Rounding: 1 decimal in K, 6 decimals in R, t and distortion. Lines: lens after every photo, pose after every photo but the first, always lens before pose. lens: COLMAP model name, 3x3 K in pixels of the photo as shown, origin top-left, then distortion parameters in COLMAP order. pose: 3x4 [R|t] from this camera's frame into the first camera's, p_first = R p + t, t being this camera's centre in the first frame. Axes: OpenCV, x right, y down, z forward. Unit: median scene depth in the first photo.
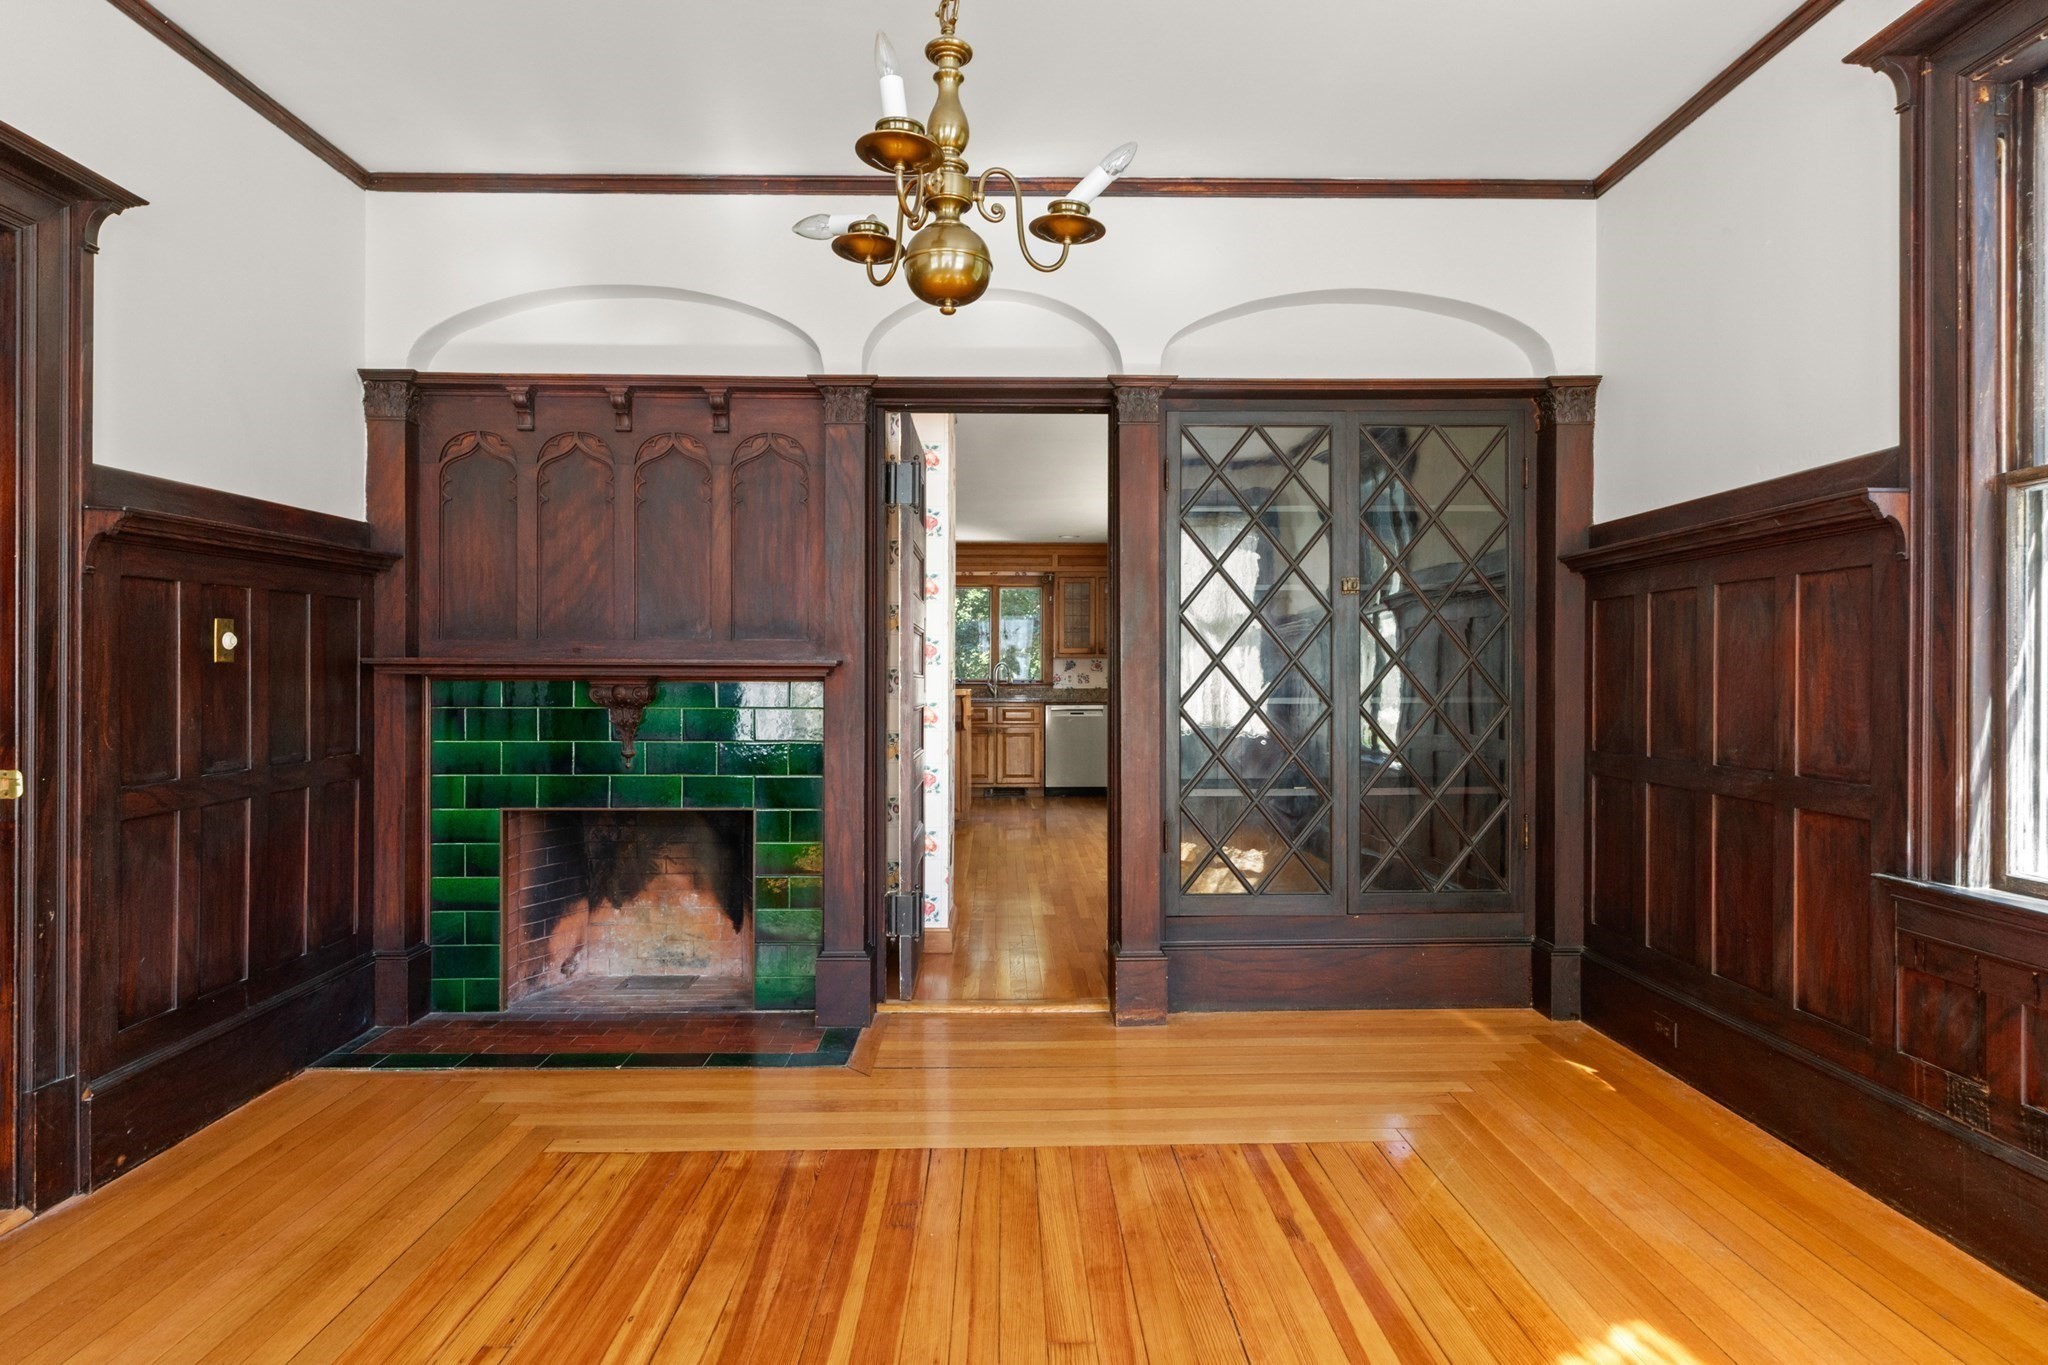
lens RADIAL K [[1073.2, 0, 1024.0], [0, 1073.2, 682.5], [0, 0, 1]] dist [-0.002382, -0.000268]
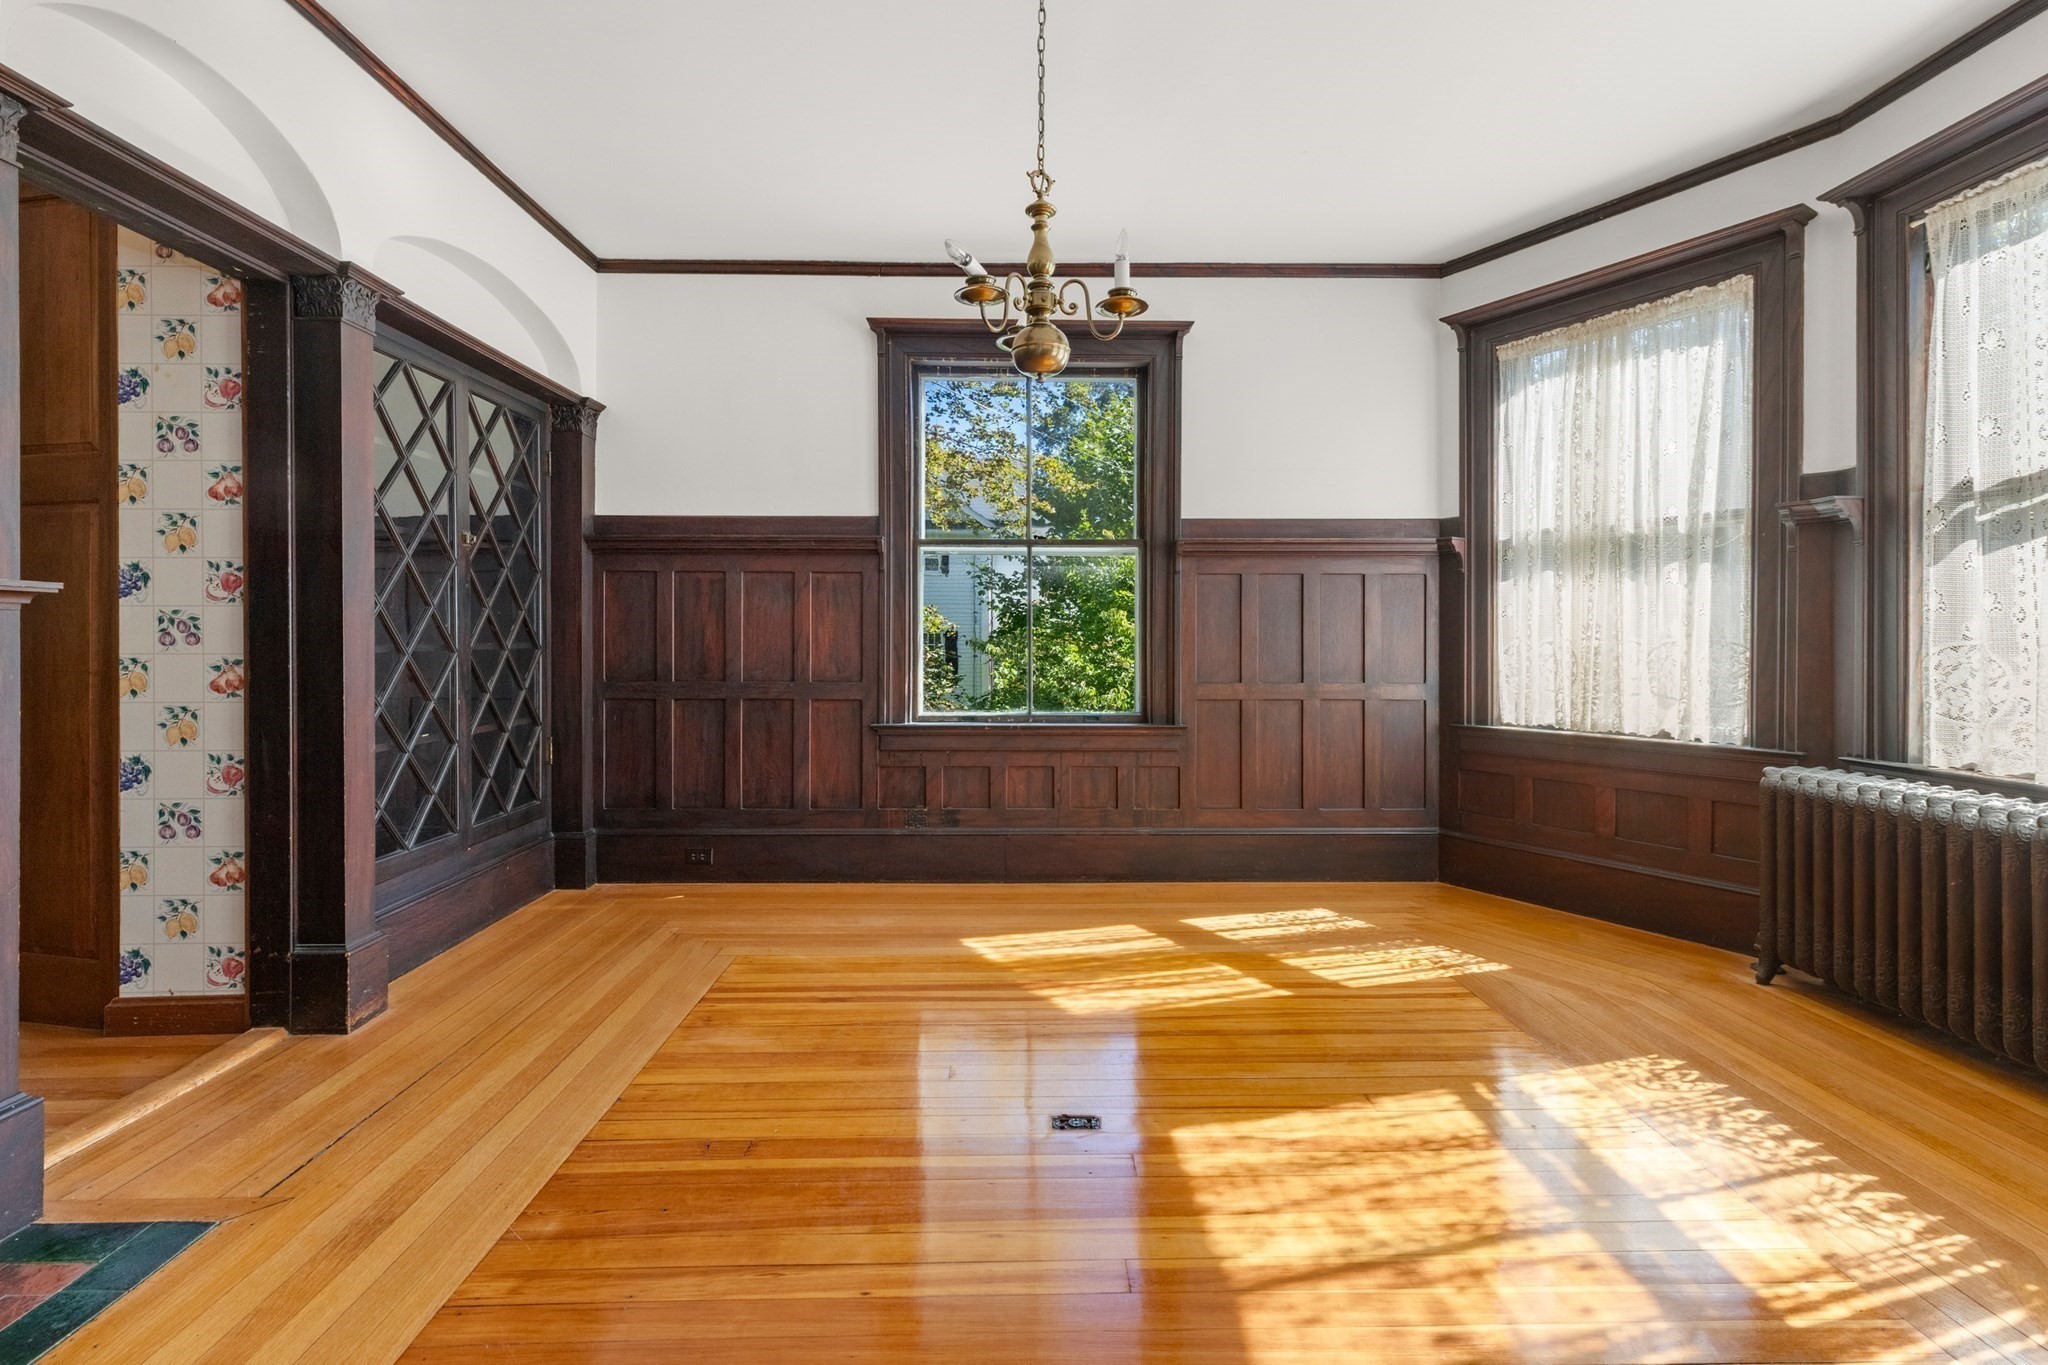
lens RADIAL K [[929.1, 0, 1027.5], [0, 929.1, 644.7], [0, 0, 1]] dist [0.000724, 0.000031]
pose [[-0.001459, -0.004682, 0.999988, -0.887402], [0.003036, 0.999984, 0.004686, 0.017324], [-0.999994, 0.003042, -0.001445, 0.645209]]
